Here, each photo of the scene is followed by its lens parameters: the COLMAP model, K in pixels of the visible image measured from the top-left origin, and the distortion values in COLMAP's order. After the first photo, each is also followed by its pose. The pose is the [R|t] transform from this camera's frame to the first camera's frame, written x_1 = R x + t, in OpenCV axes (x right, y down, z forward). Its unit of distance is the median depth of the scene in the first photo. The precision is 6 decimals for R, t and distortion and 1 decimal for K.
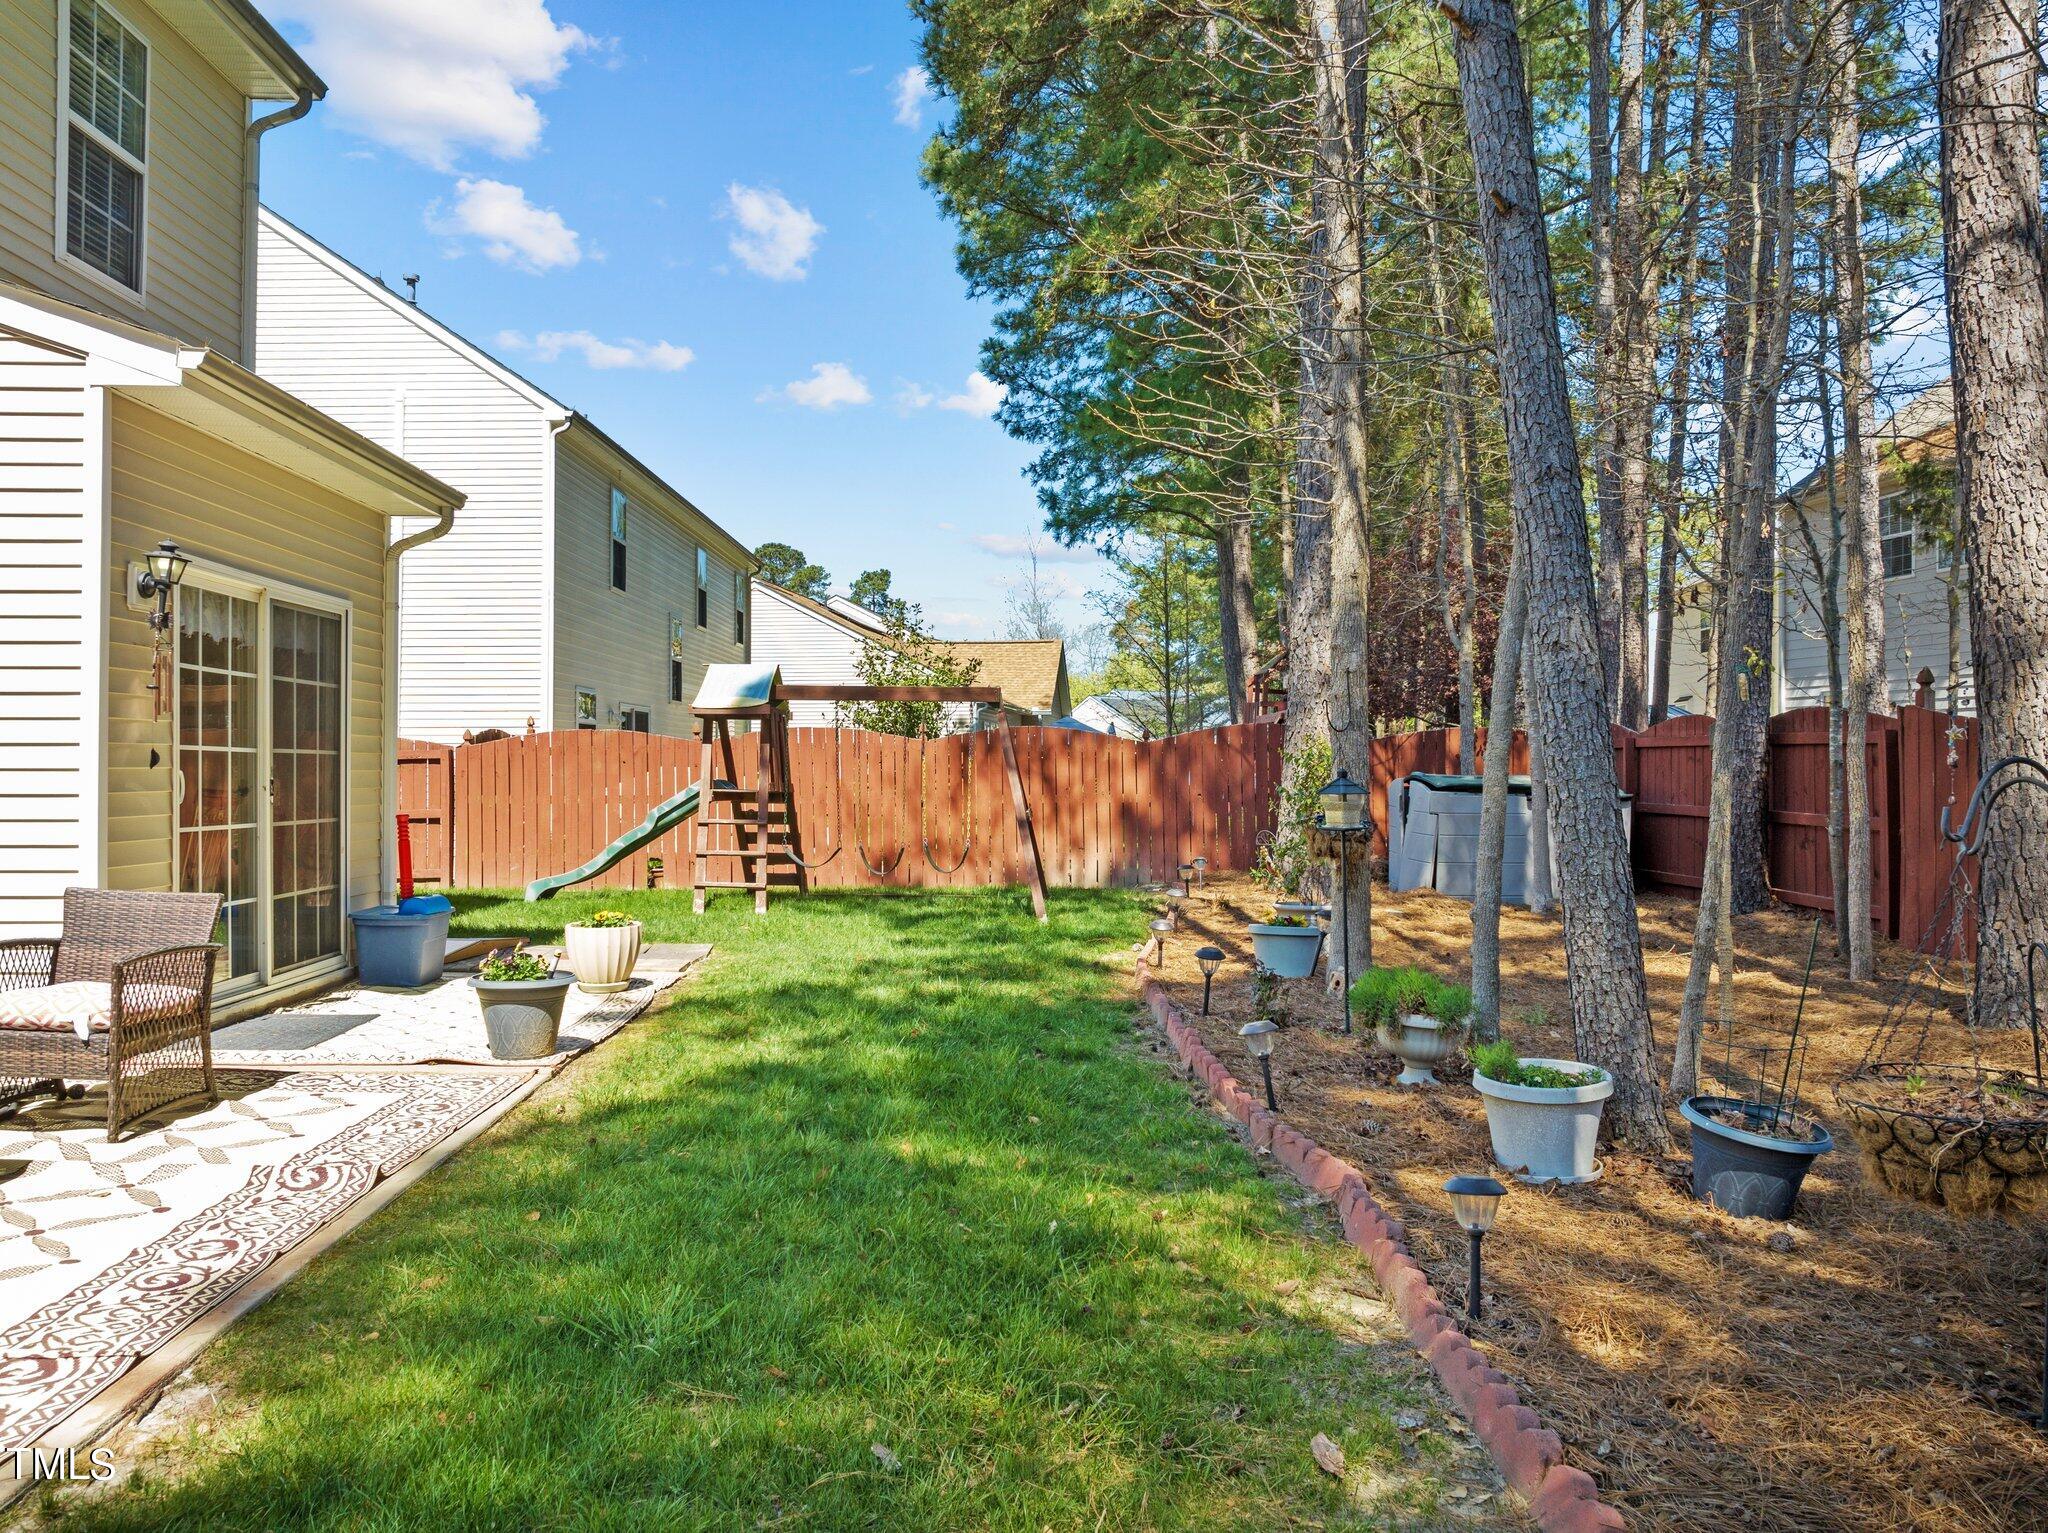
lens RADIAL K [[1436.7, 0, 1029.6], [0, 1436.7, 772.2], [0, 0, 1]] dist [-0.065876, 0.030122]
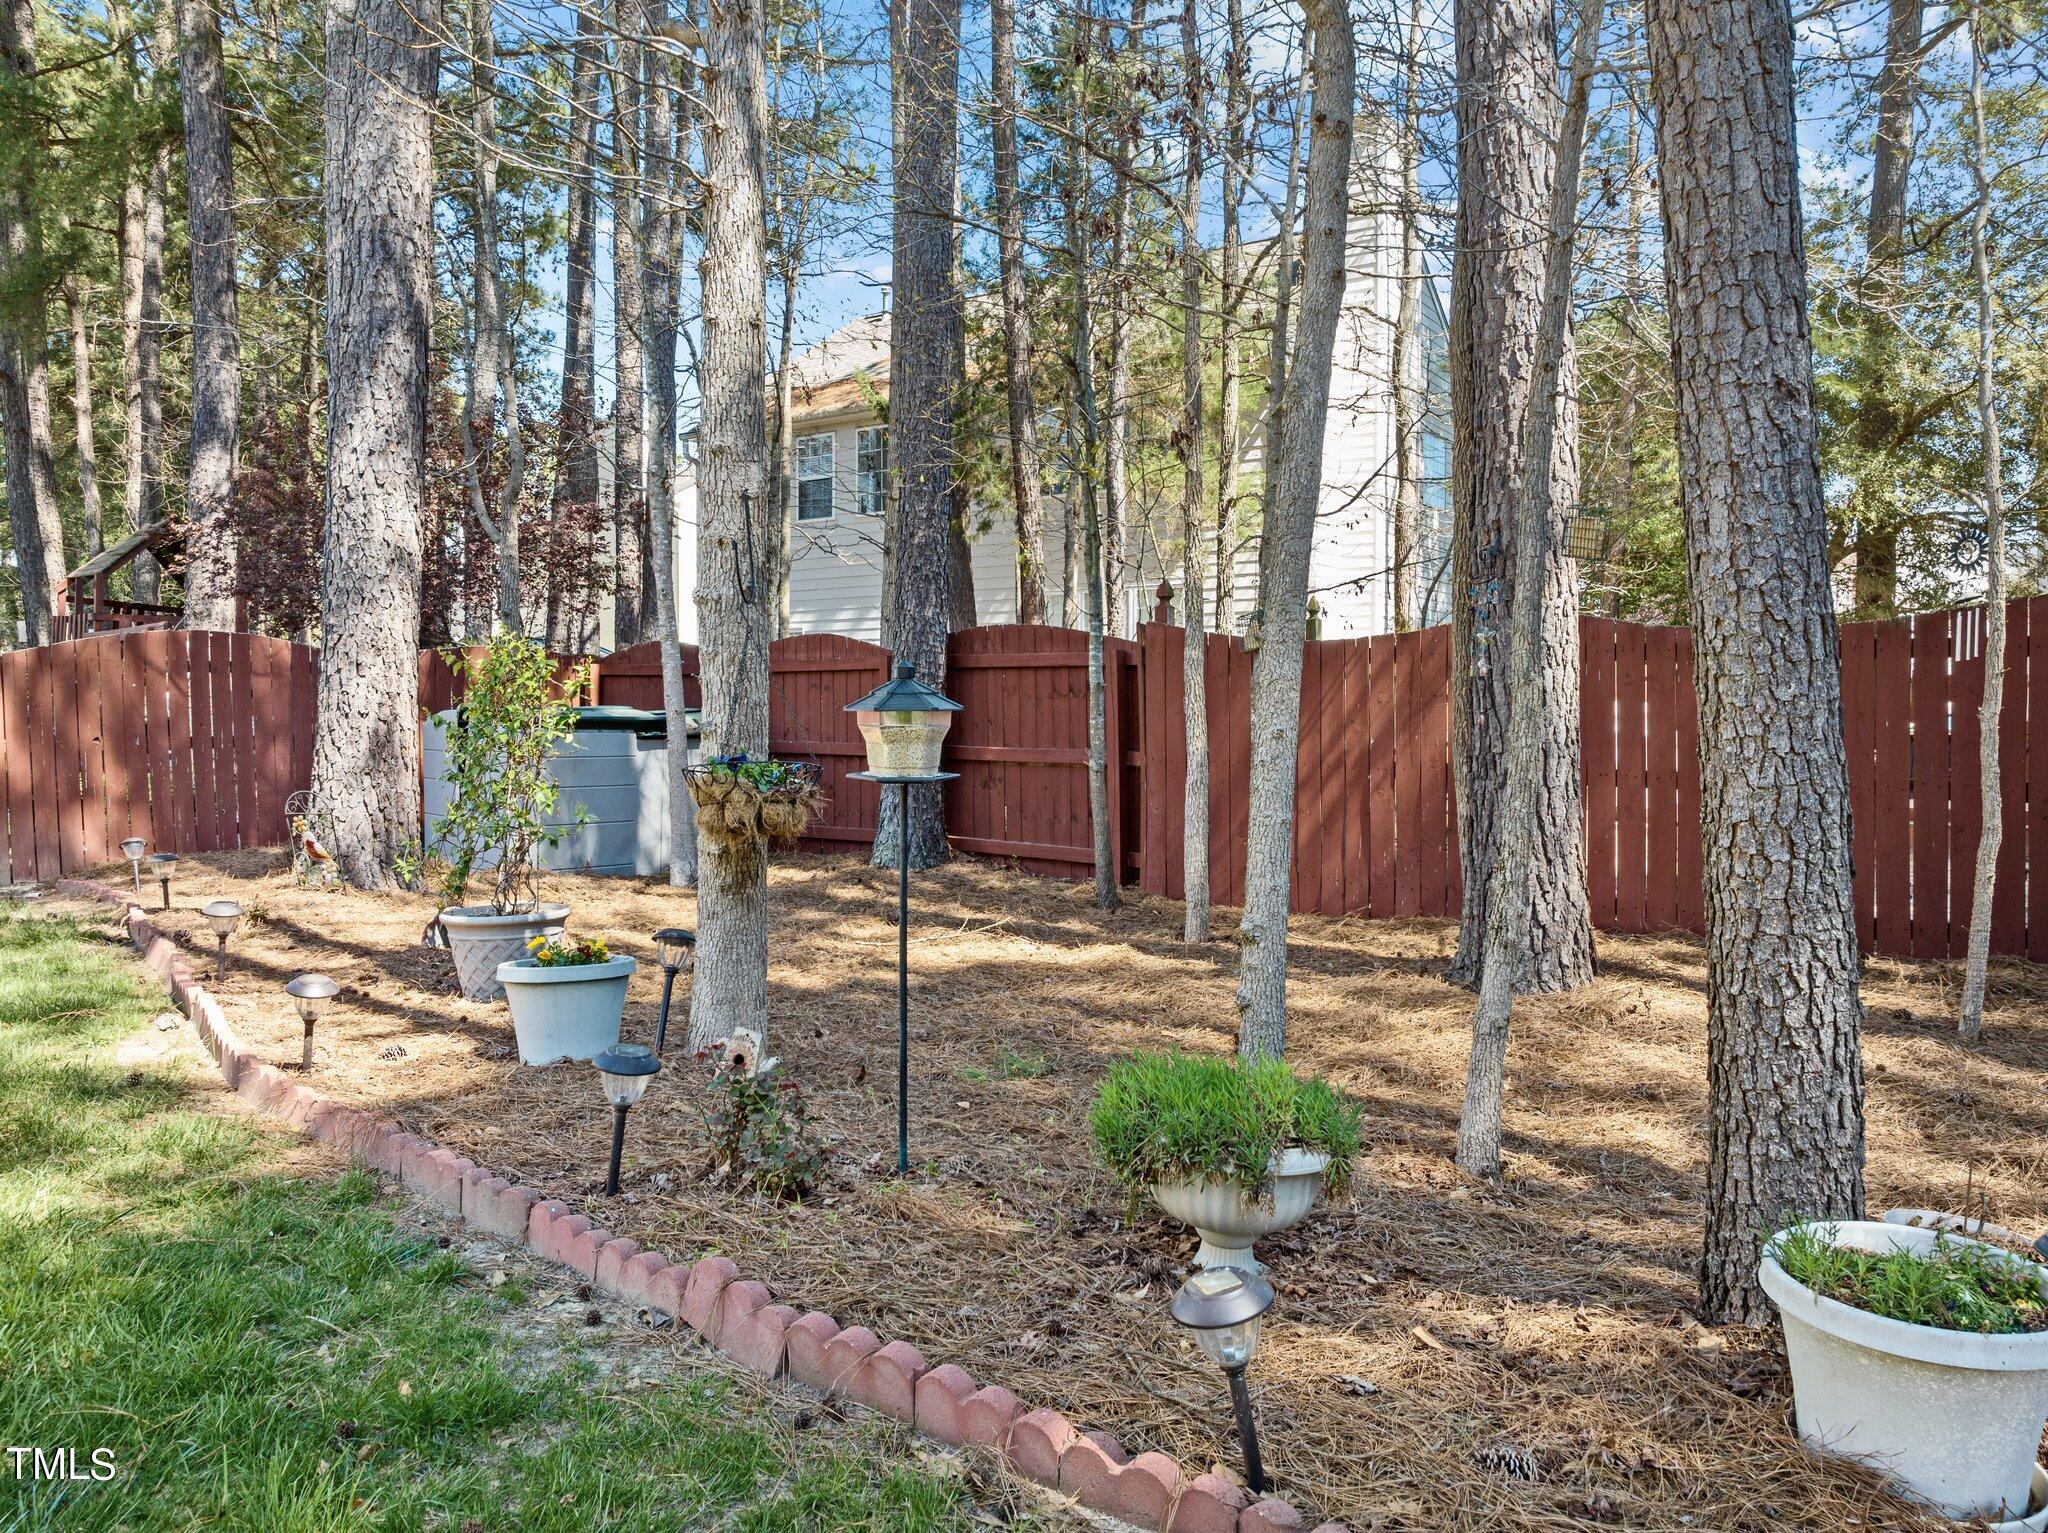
lens RADIAL K [[1442.7, 0, 1028.5], [0, 1442.7, 768.9], [0, 0, 1]] dist [-0.038031, 0.004282]
pose [[0.678313, -0.030548, 0.734138, -0.129688], [0.006637, 0.999349, 0.035452, 0.017296], [-0.734743, -0.019176, 0.678074, 0.607134]]
